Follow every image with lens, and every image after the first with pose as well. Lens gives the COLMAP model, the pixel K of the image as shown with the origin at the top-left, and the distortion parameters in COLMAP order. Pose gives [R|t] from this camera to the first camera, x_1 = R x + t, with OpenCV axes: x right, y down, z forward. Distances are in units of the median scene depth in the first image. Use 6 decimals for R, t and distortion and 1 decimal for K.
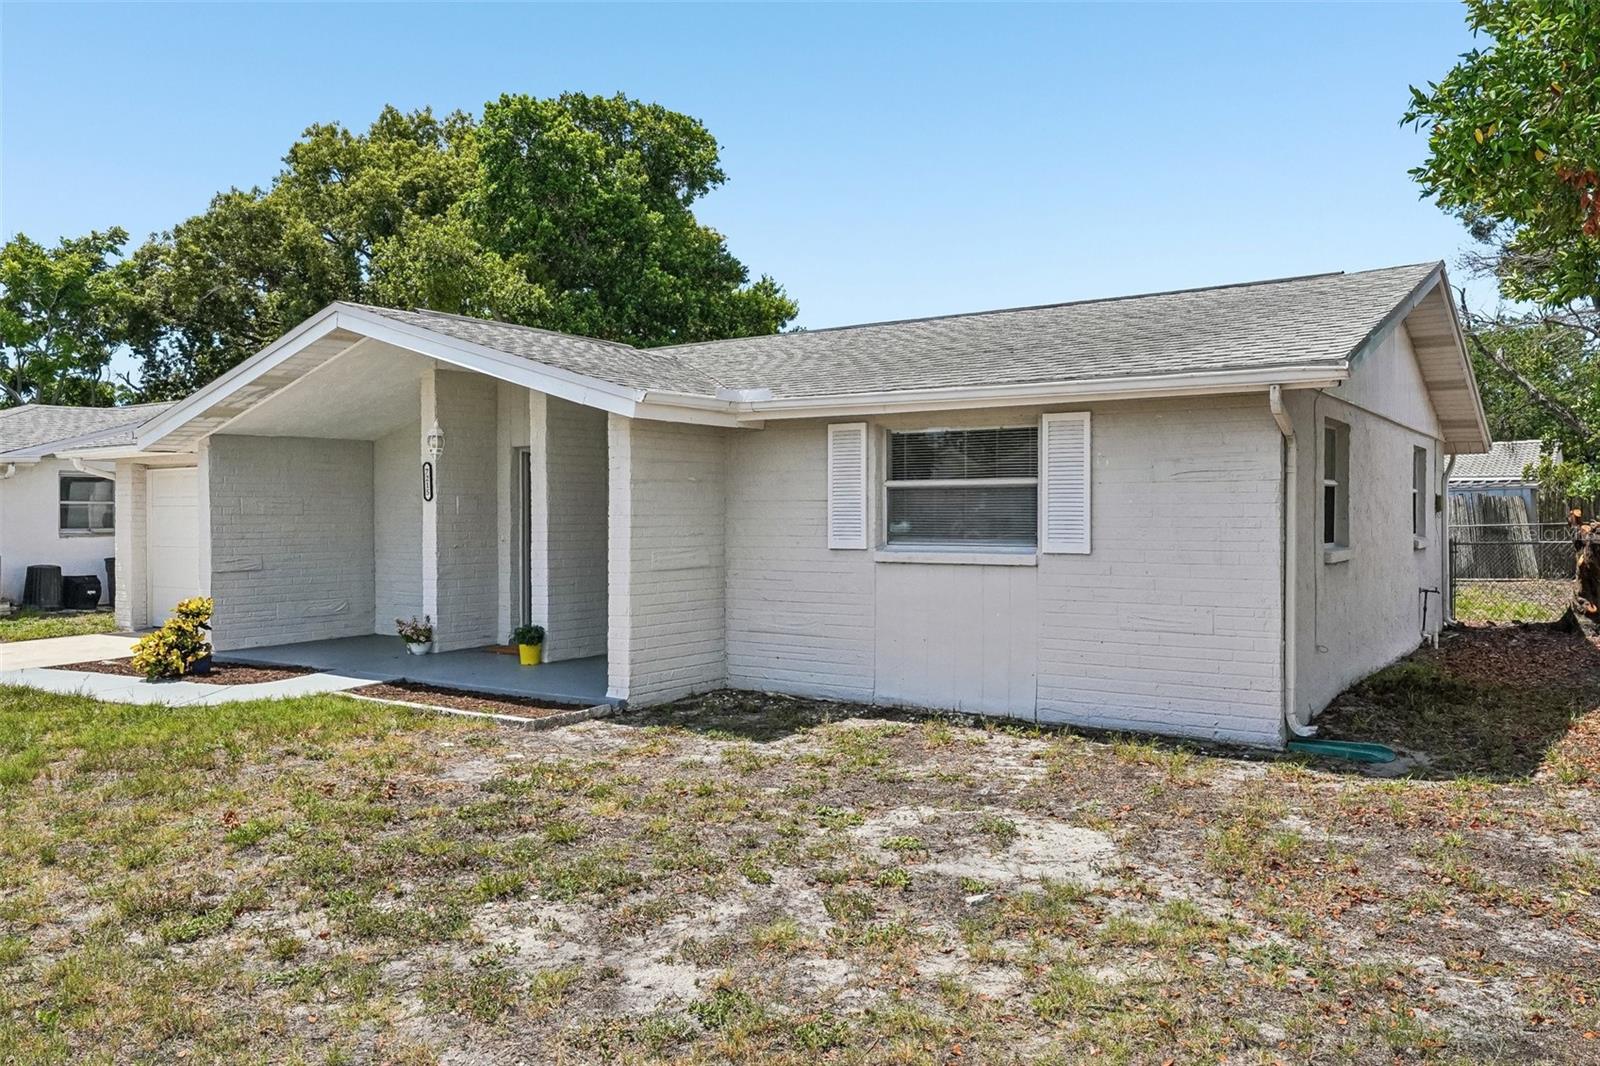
lens RADIAL K [[1216.5, 0, 813.4], [0, 1216.5, 531.0], [0, 0, 1]] dist [-0.000249, -0.007960]
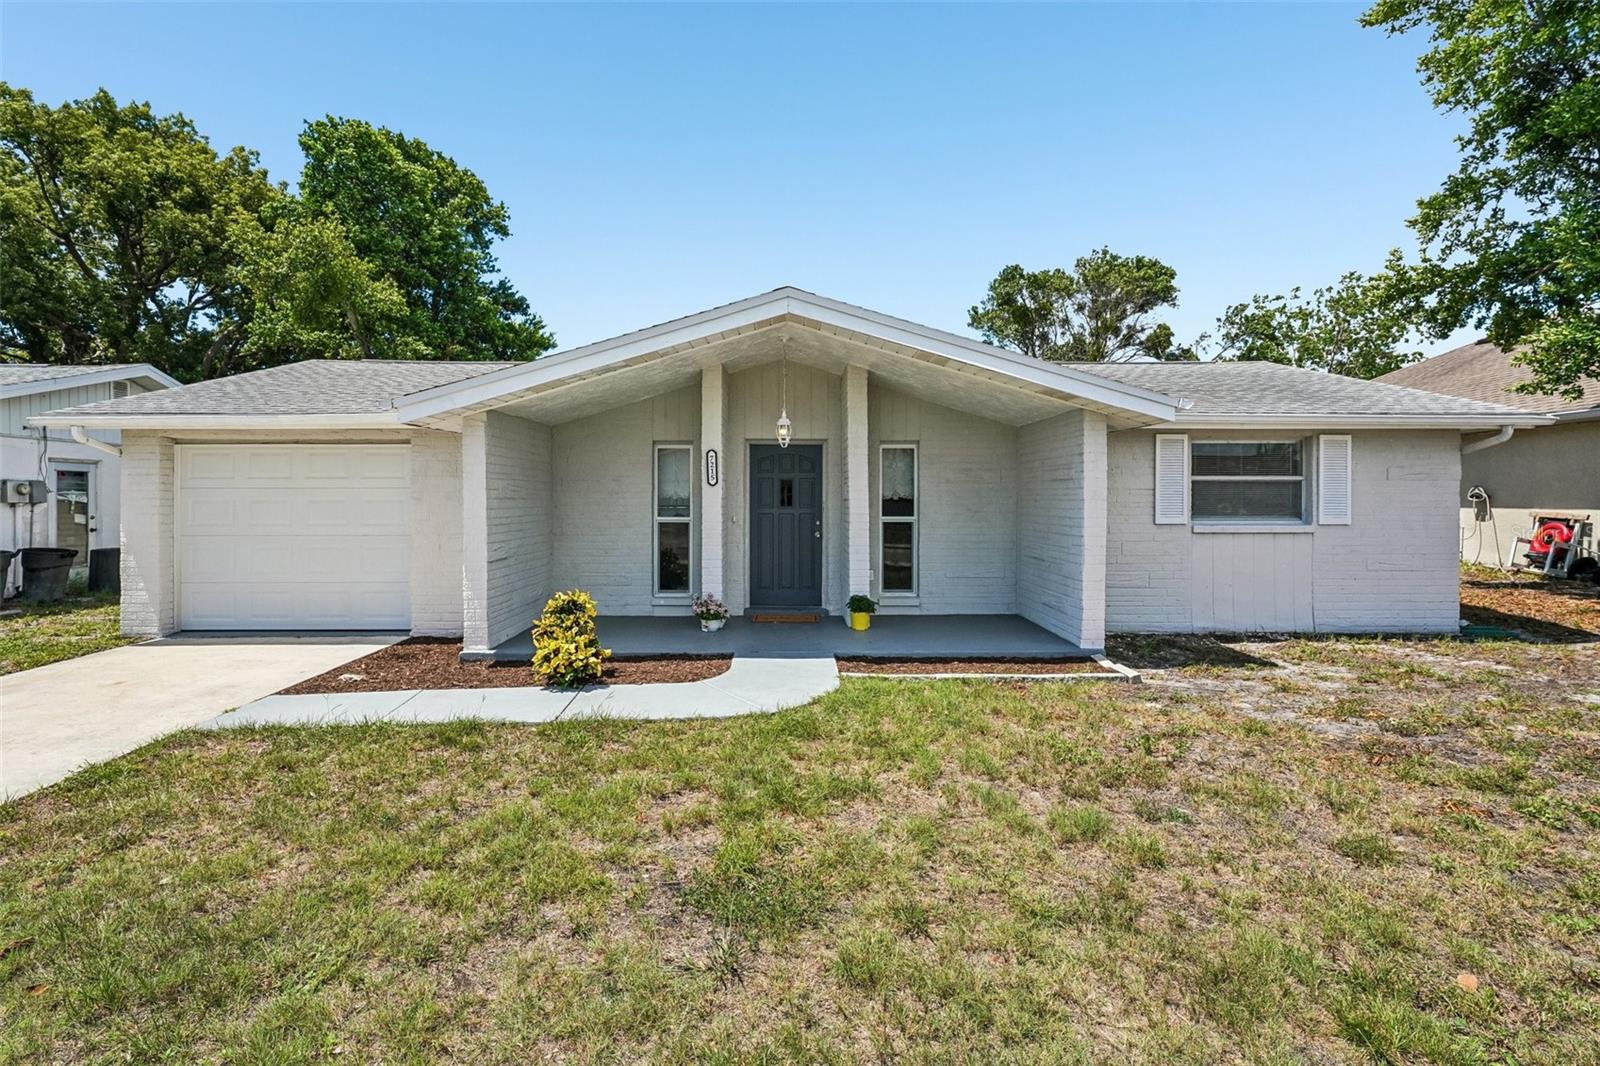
lens RADIAL K [[758.4, 0, 785.8], [0, 758.4, 509.3], [0, 0, 1]] dist [0.003755, 0.000835]
pose [[0.818178, -0.007388, 0.574917, -0.741491], [0.005925, 0.999973, 0.004419, -0.007744], [-0.574934, -0.000209, 0.818200, 0.477552]]
